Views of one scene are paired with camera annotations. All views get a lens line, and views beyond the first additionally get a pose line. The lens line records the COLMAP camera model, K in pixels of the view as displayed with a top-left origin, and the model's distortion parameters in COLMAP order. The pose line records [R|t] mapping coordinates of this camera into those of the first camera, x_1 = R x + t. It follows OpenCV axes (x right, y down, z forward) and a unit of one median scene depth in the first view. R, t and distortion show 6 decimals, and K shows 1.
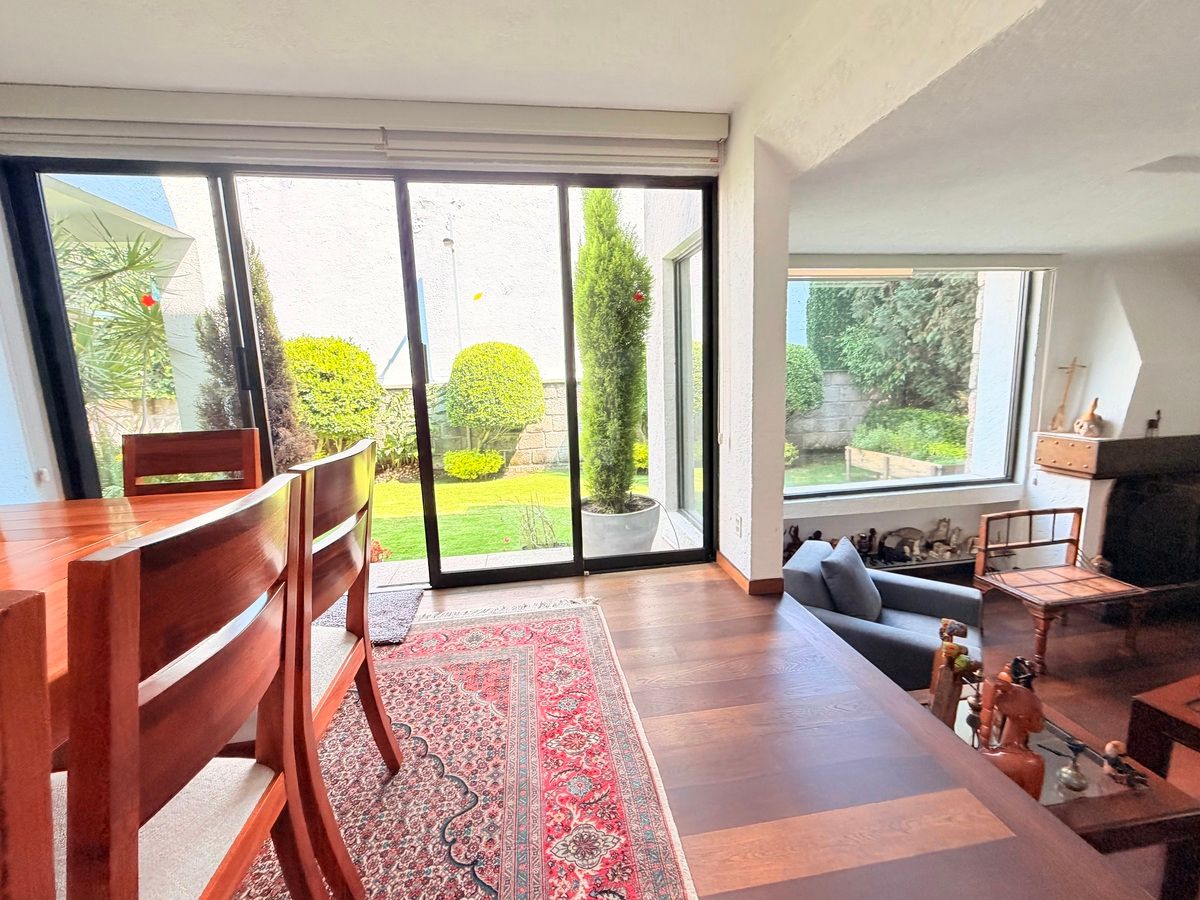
lens RADIAL K [[502.0, 0, 599.2], [0, 502.0, 453.5], [0, 0, 1]] dist [-0.002384, 0.000099]
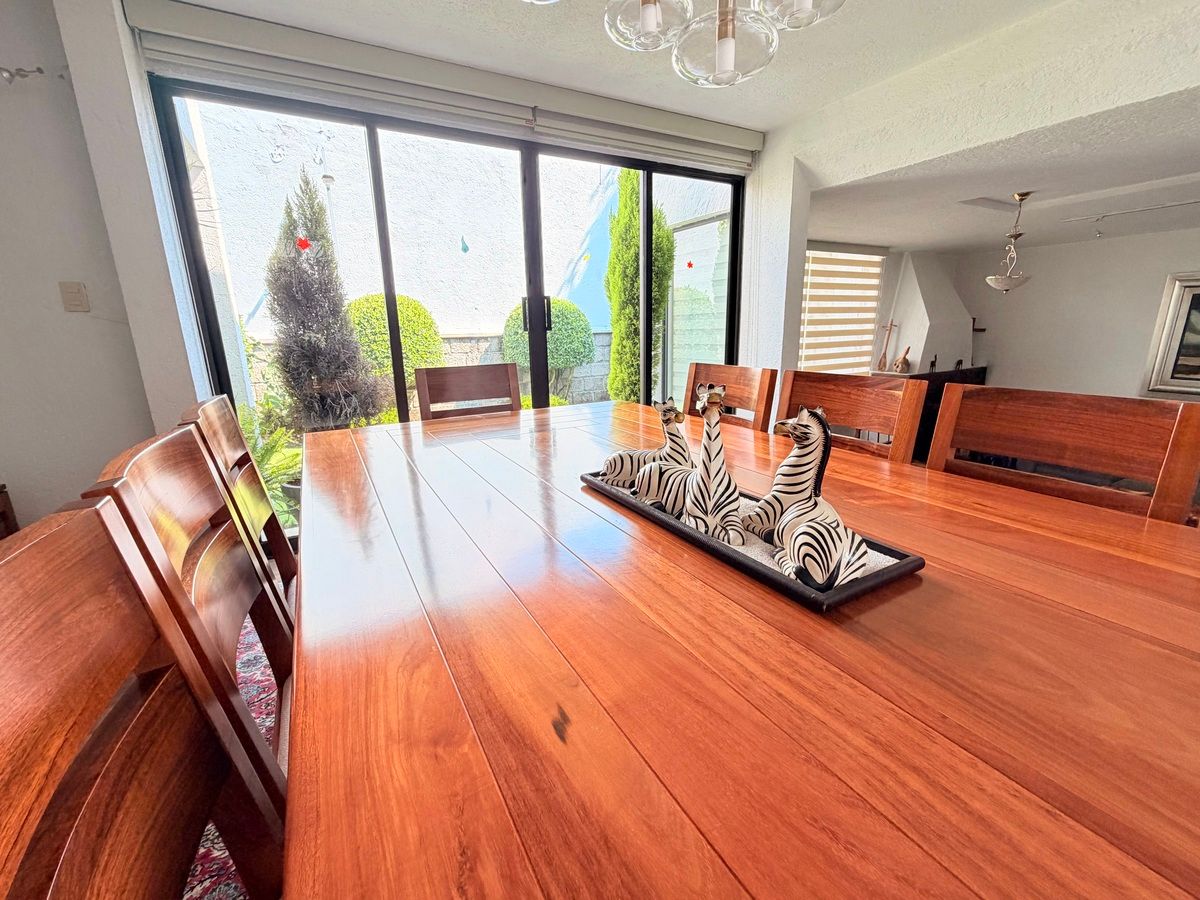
lens RADIAL K [[502.0, 0, 599.2], [0, 502.0, 453.5], [0, 0, 1]] dist [-0.002384, 0.000099]
pose [[0.934910, -0.074160, 0.347049, -0.540755], [0.046584, 0.995105, 0.087149, 0.042732], [-0.351814, -0.065309, 0.933789, -0.138228]]
